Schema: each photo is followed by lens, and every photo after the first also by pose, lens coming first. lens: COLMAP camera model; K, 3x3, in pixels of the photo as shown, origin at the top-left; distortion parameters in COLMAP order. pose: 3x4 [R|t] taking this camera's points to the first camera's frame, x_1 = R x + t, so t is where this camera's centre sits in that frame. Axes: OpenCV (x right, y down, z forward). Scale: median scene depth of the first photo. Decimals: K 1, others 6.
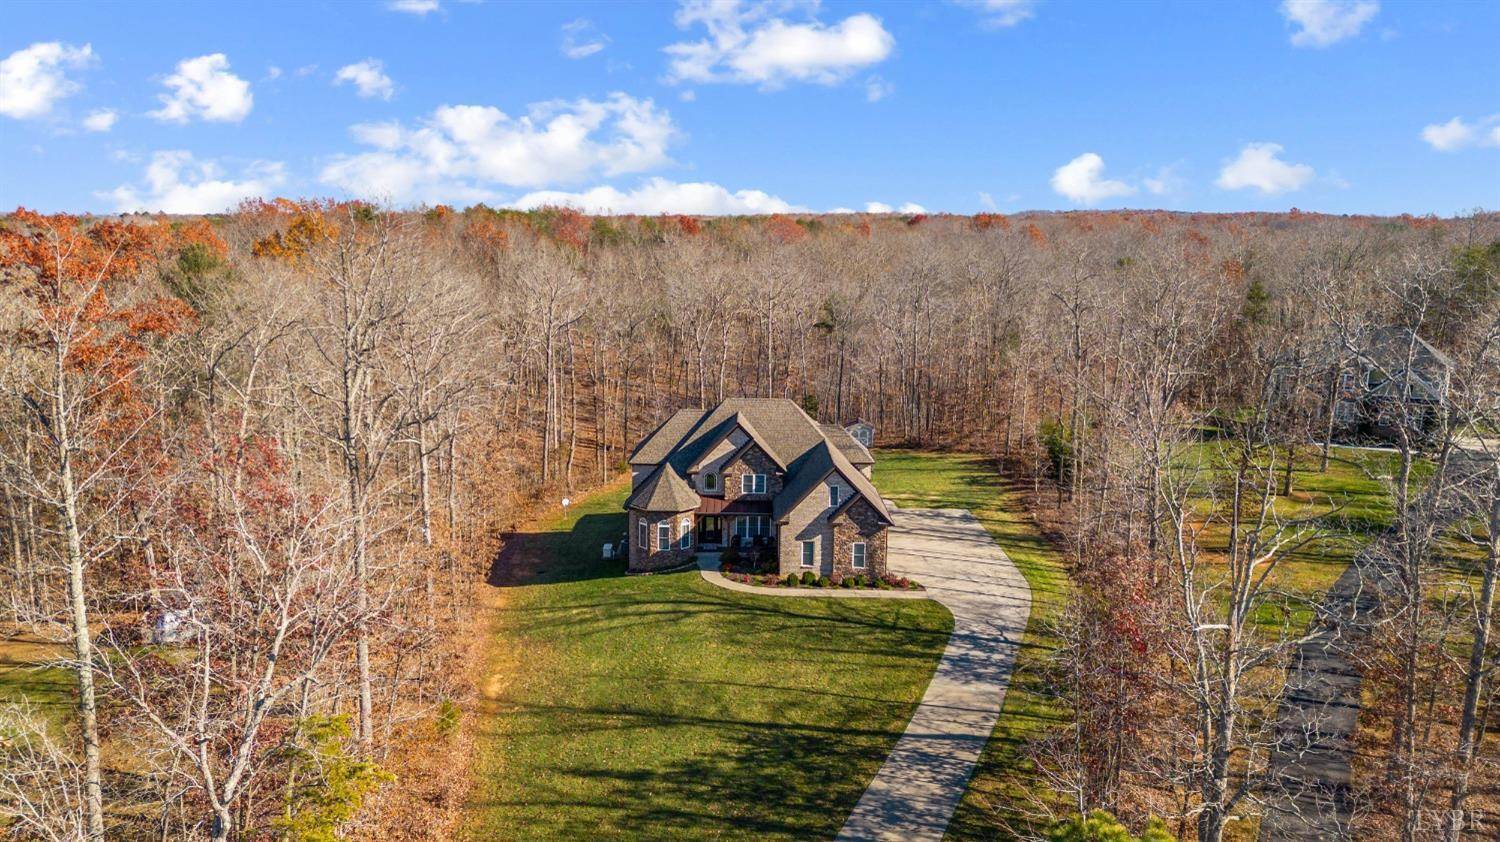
lens RADIAL K [[1074.2, 0, 753.2], [0, 1074.2, 417.3], [0, 0, 1]] dist [0.002832, -0.037136]
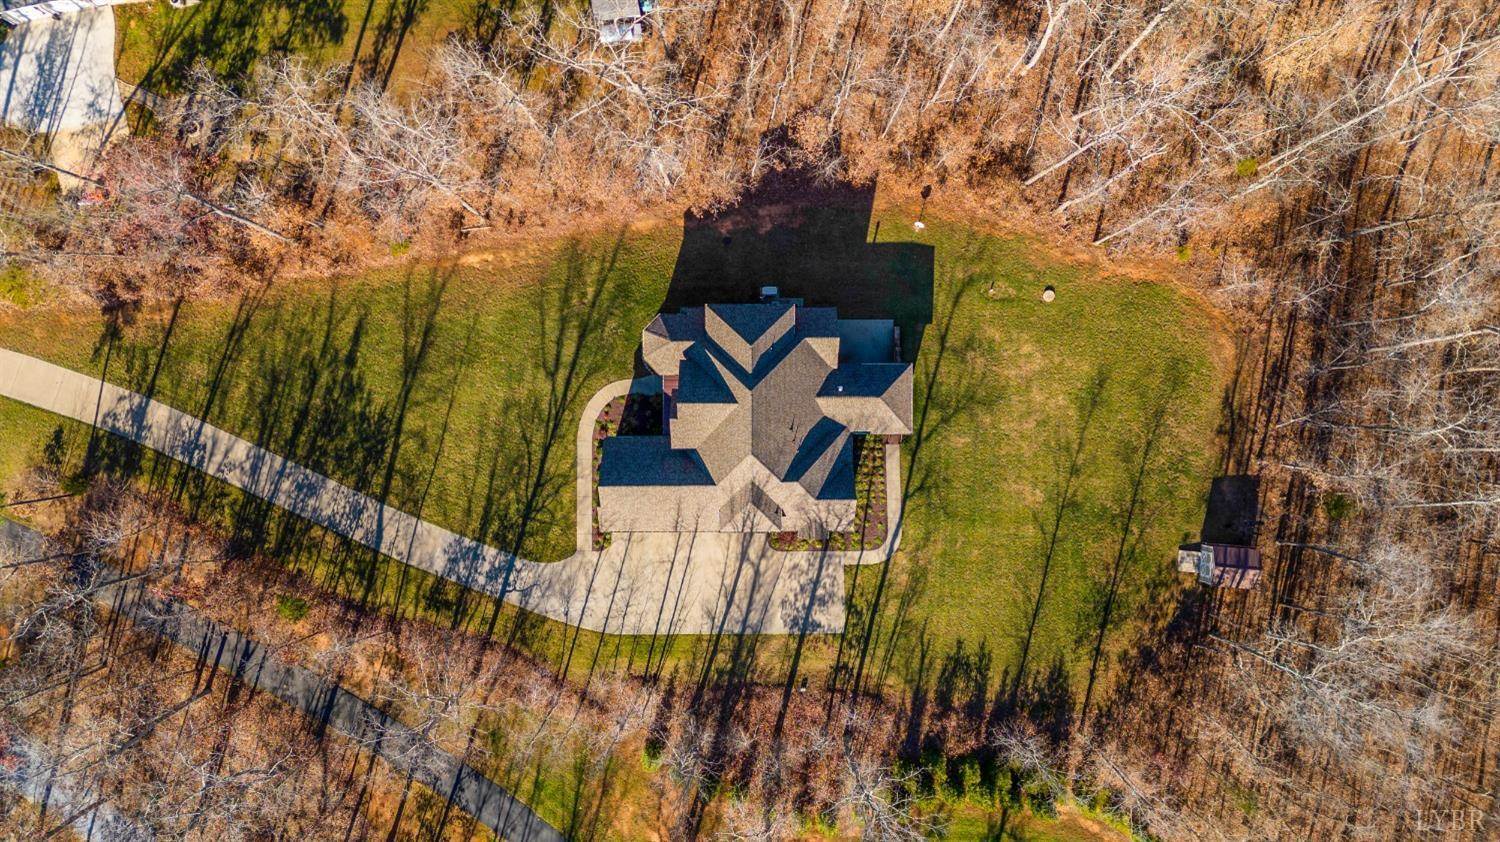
lens RADIAL K [[1074.2, 0, 748.3], [0, 1074.2, 425.2], [0, 0, 1]] dist [0.002832, -0.037136]
pose [[-0.002653, 0.999719, -0.023570, 0.036935], [-0.181982, 0.022694, 0.983040, -1.202614], [0.983298, 0.006897, 0.181871, 0.964977]]
